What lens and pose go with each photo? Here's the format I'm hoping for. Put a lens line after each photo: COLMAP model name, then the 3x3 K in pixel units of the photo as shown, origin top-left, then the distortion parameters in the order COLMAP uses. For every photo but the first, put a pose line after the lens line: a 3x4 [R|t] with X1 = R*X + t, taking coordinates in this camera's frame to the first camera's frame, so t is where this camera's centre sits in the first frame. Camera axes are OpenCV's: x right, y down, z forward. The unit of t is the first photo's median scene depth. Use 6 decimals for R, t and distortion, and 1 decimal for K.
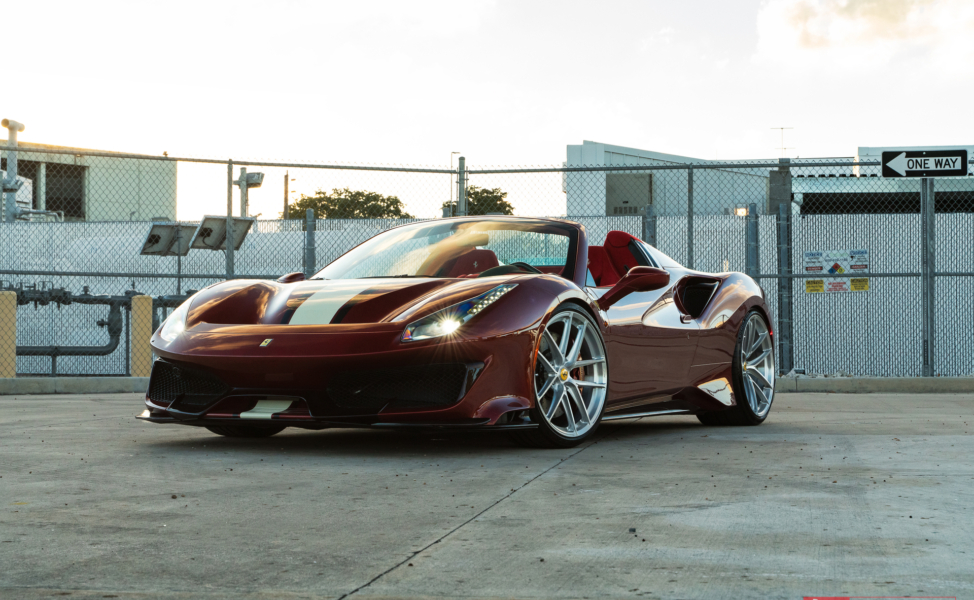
lens RADIAL K [[1723.2, 0, 487.0], [0, 1723.2, 300.0], [0, 0, 1]] dist [0.000728, 0.073983]
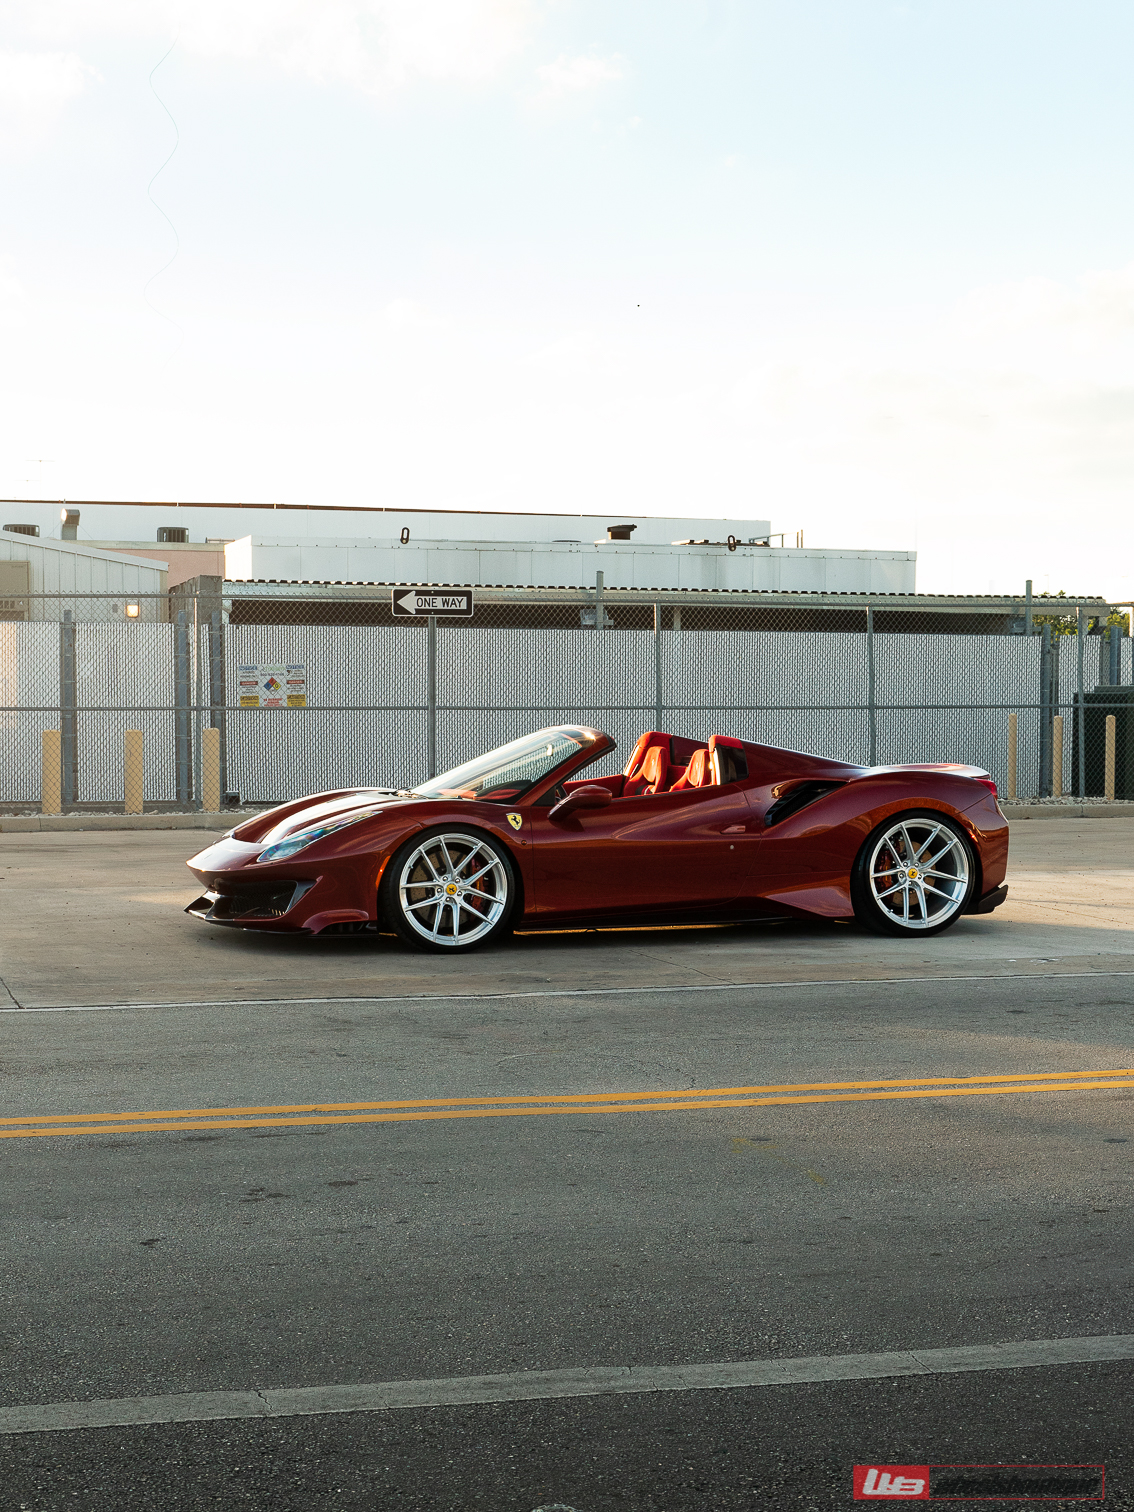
lens RADIAL K [[2422.0, 0, 567.0], [0, 2422.0, 756.0], [0, 0, 1]] dist [-0.021900, -0.031101]
pose [[0.905878, -0.003669, 0.423524, -0.258718], [-0.014057, 0.999151, 0.038722, -0.040406], [-0.423306, -0.041031, 0.905057, -0.312344]]
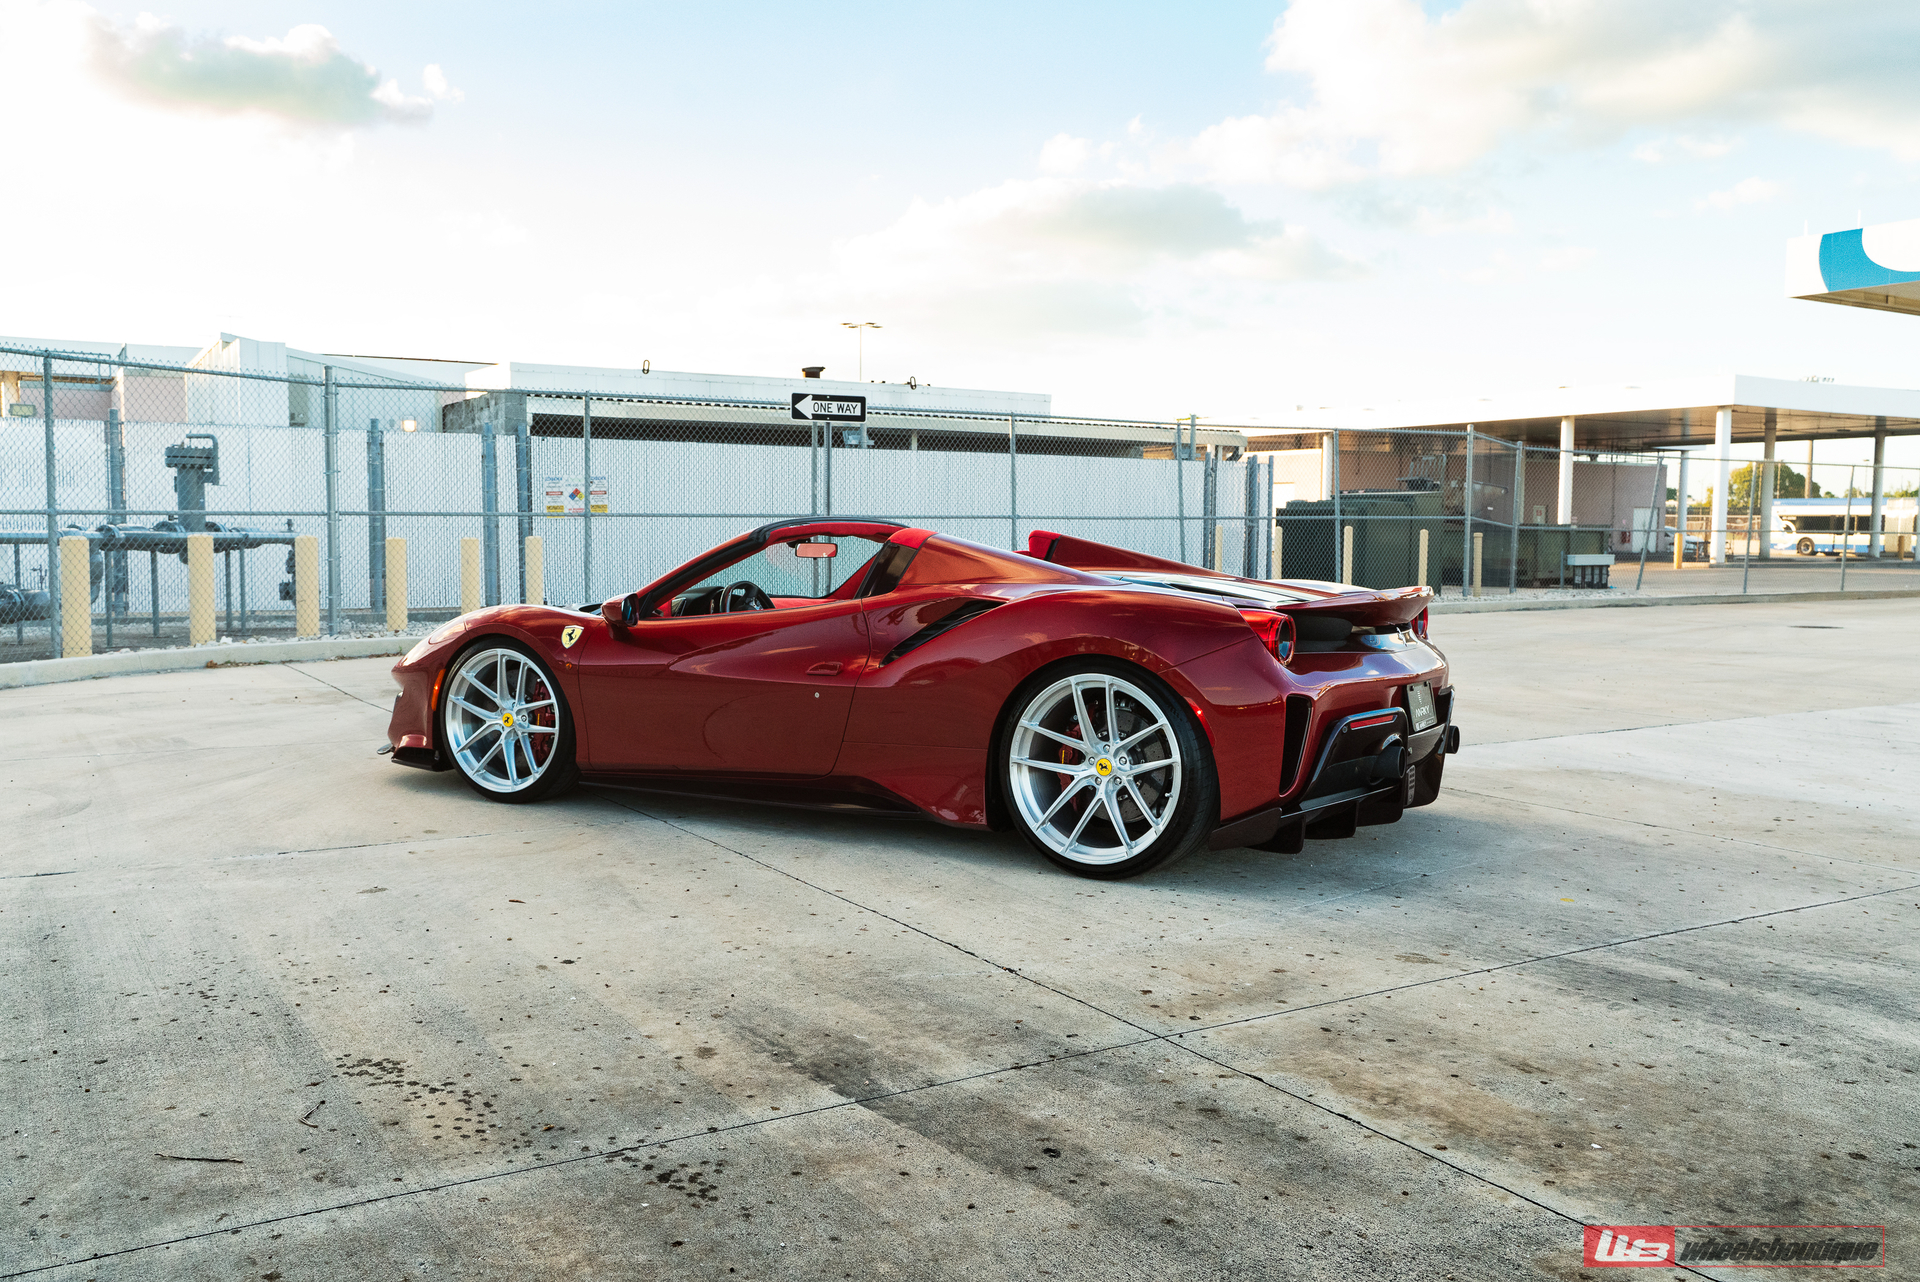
lens RADIAL K [[1582.2, 0, 960.0], [0, 1582.2, 641.0], [0, 0, 1]] dist [-0.008956, -0.005901]
pose [[0.774869, -0.038215, 0.630965, -0.250047], [-0.022352, 0.995890, 0.087767, -0.023580], [-0.631726, -0.082112, 0.770830, 0.204757]]
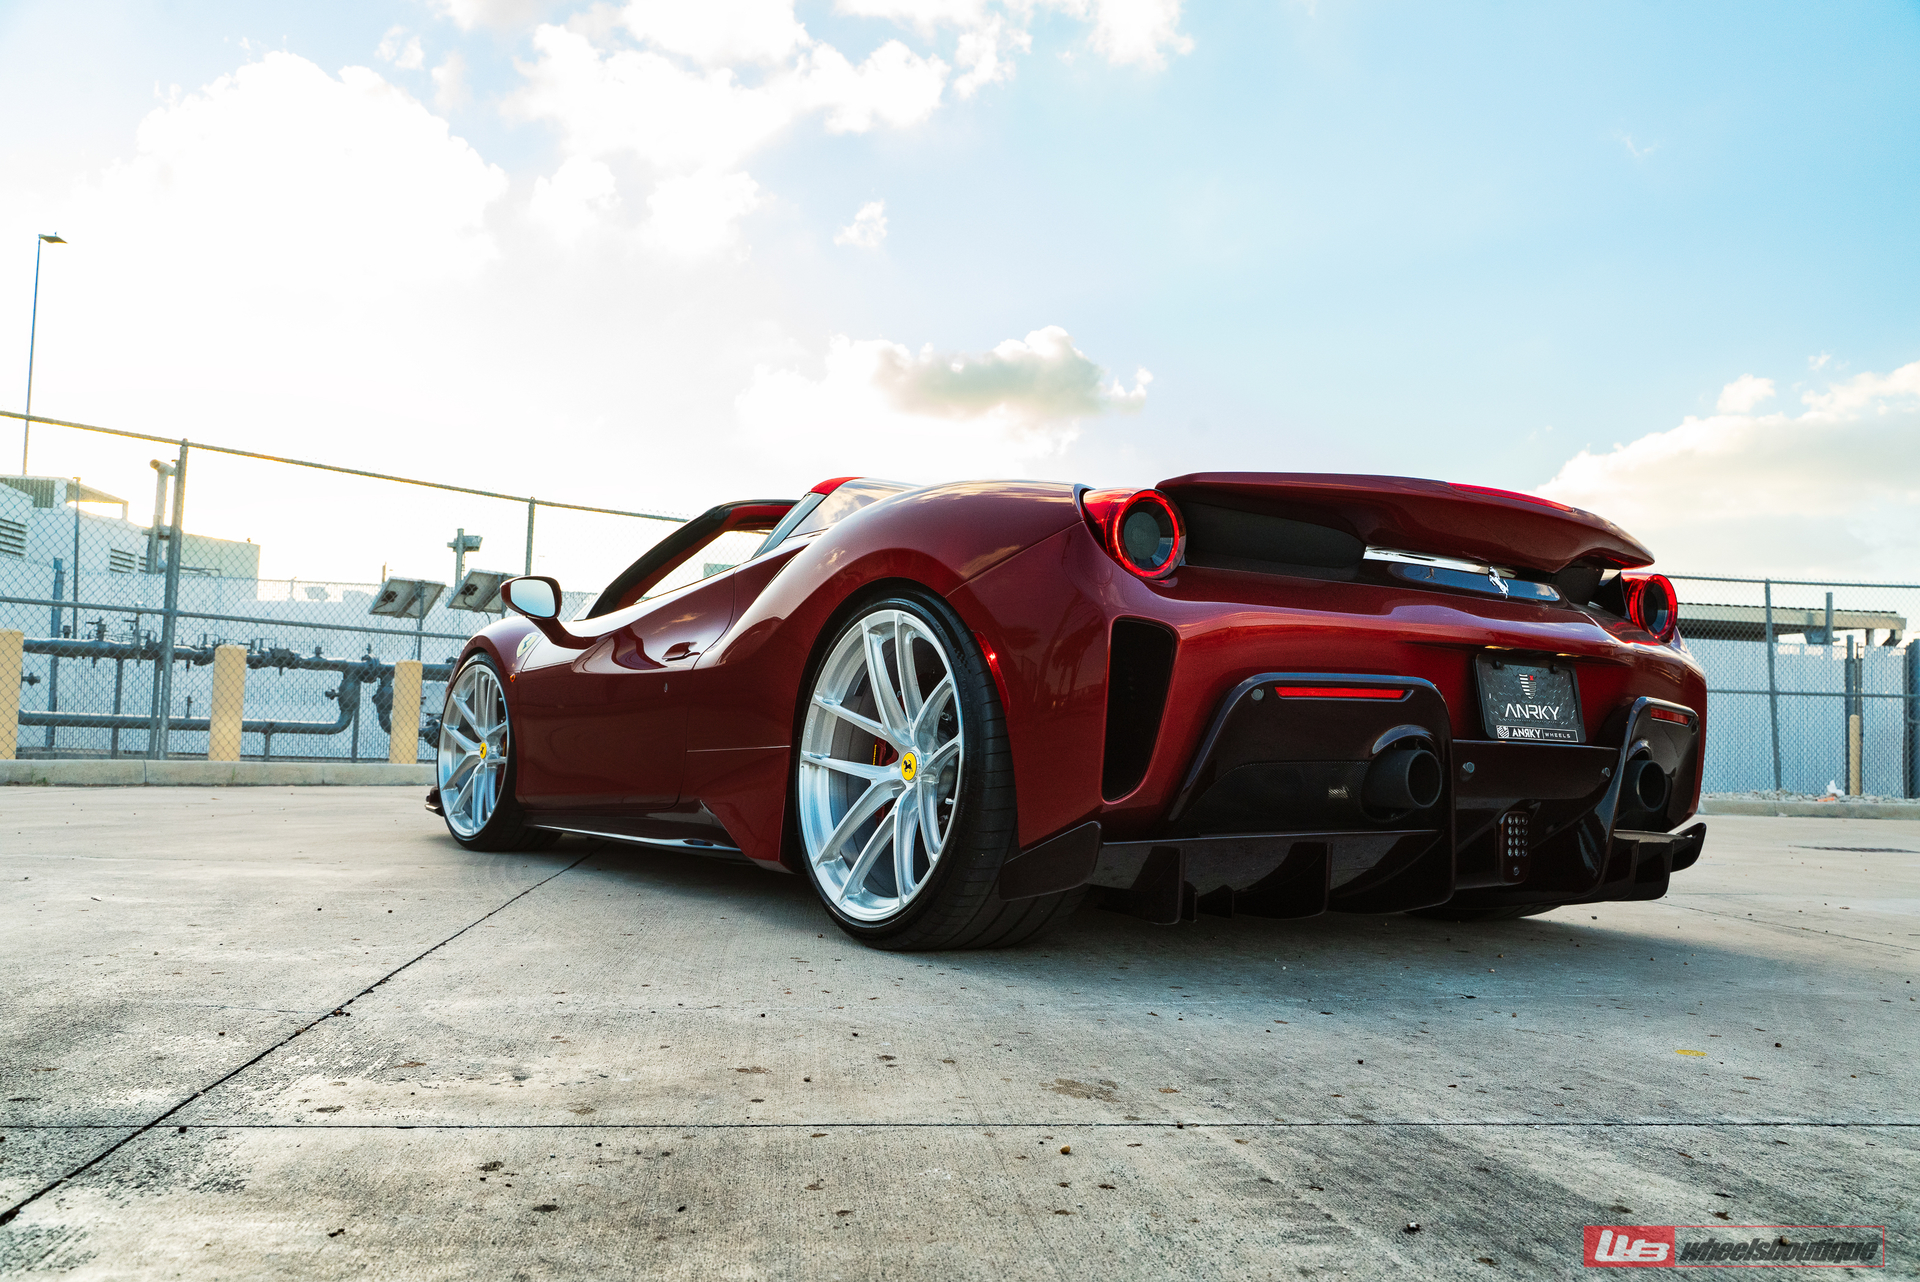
lens RADIAL K [[1521.2, 0, 960.0], [0, 1521.2, 641.0], [0, 0, 1]] dist [0.001760, -0.003252]
pose [[0.965565, 0.047471, 0.255796, -0.120475], [-0.037257, 0.998309, -0.044632, 0.009113], [-0.257482, 0.033565, 0.965700, 0.233102]]
